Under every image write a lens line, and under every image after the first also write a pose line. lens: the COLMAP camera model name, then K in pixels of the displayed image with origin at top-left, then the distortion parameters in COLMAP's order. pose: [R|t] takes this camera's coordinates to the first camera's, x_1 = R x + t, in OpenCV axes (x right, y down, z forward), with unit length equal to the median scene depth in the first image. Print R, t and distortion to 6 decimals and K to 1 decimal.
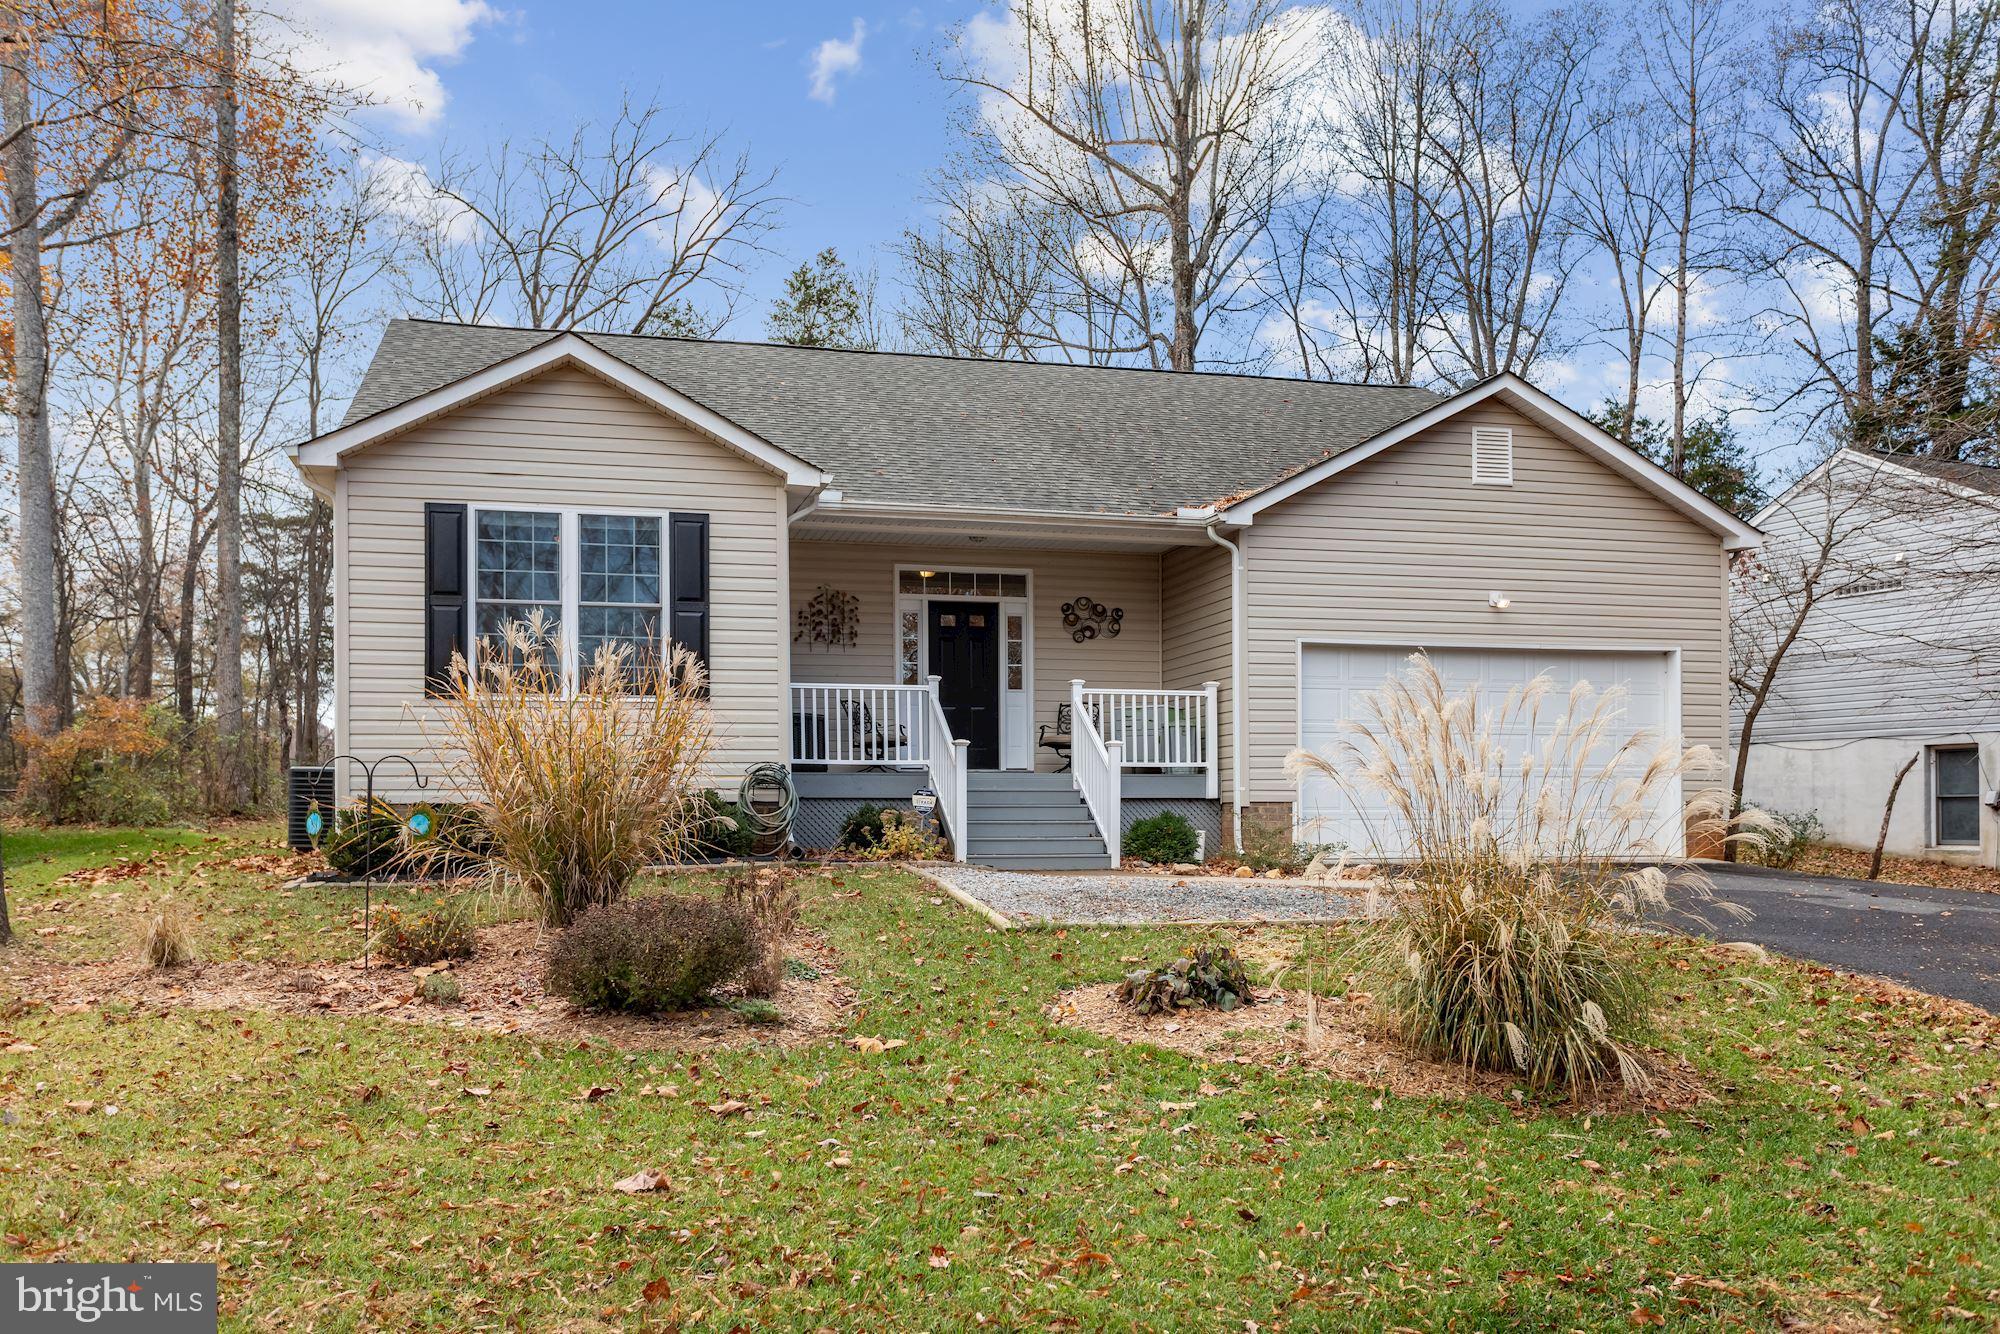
lens RADIAL K [[1659.3, 0, 1009.4], [0, 1659.3, 730.4], [0, 0, 1]] dist [-0.001058, 0.003049]
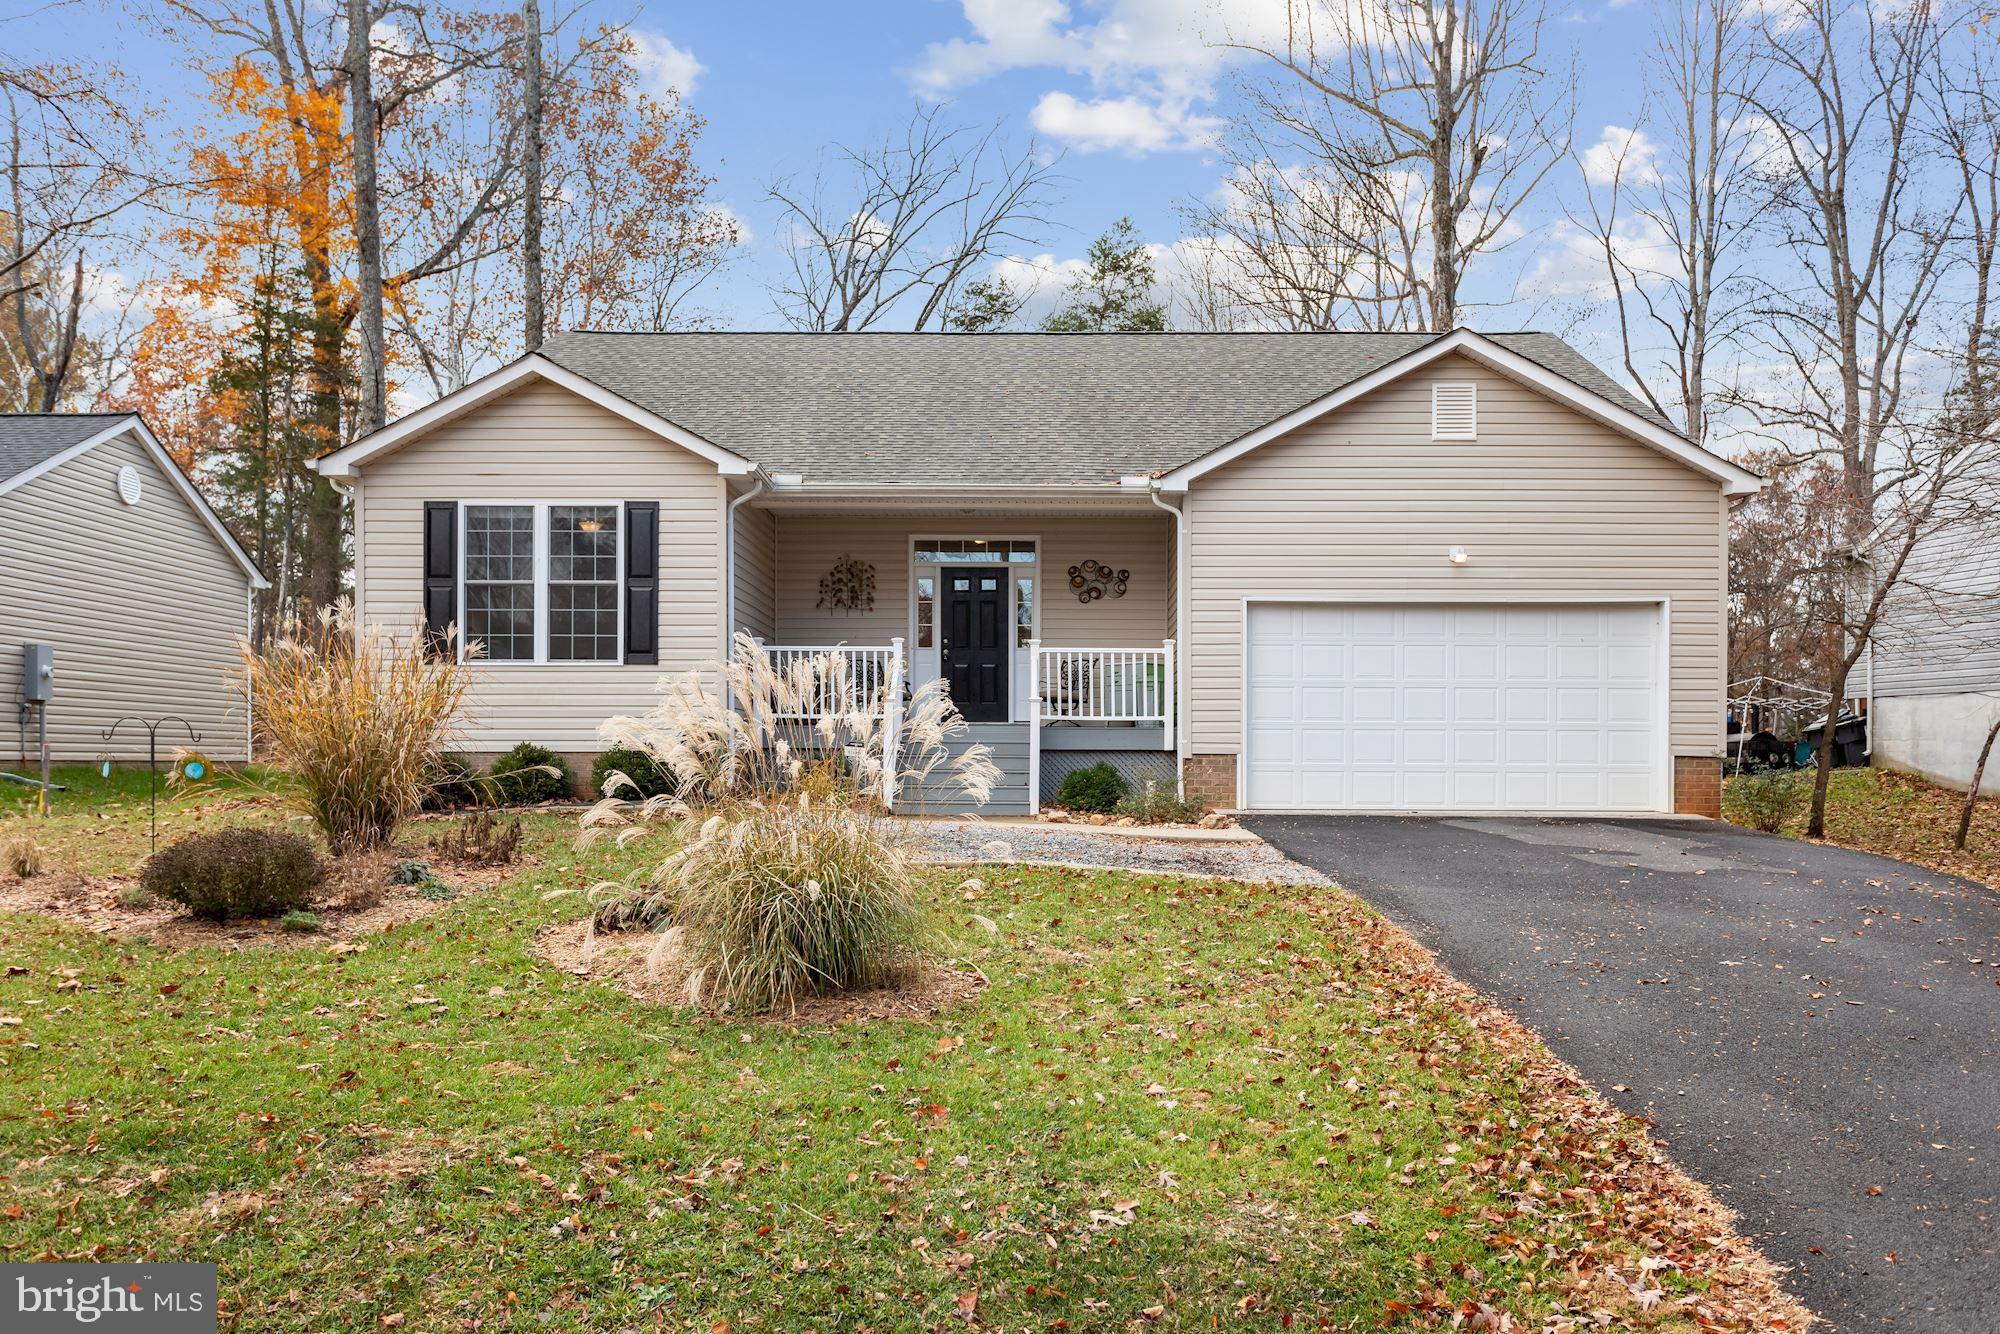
lens RADIAL K [[1659.3, 0, 1052.8], [0, 1659.3, 673.5], [0, 0, 1]] dist [-0.001058, 0.003049]
pose [[0.965438, -0.006691, -0.260546, 0.328234], [0.005979, 0.999976, -0.003527, -0.004674], [0.260563, 0.001848, 0.965455, -0.034631]]
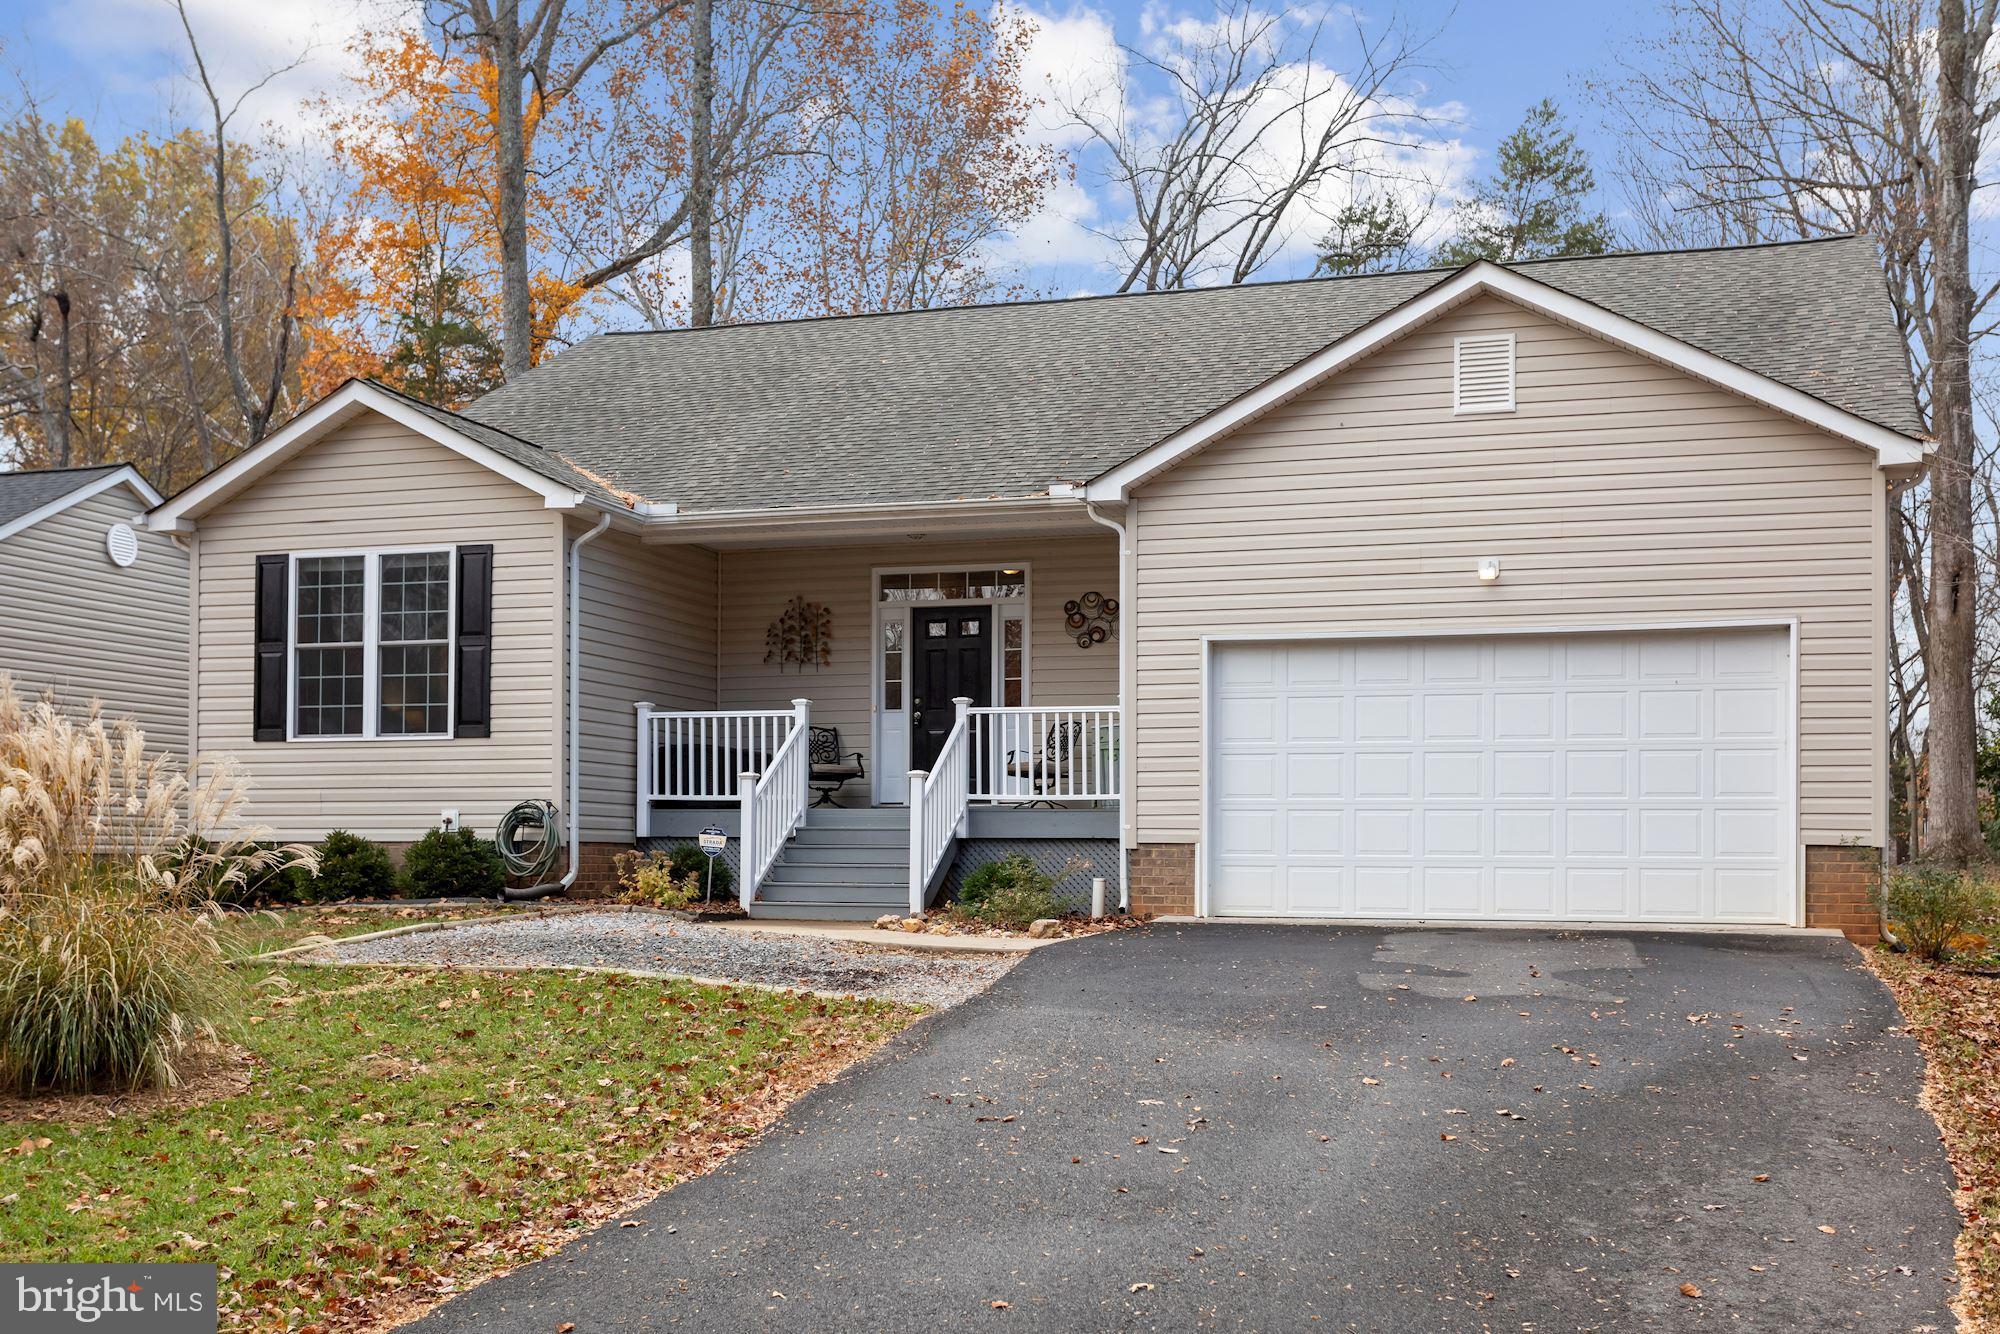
lens RADIAL K [[2281.8, 0, 991.5], [0, 2281.8, 681.2], [0, 0, 1]] dist [-0.007120, 0.000000]
pose [[0.833704, -0.035065, -0.551097, 0.684266], [0.019693, 0.999235, -0.033788, 0.000501], [0.551861, 0.017316, 0.833757, 0.041254]]
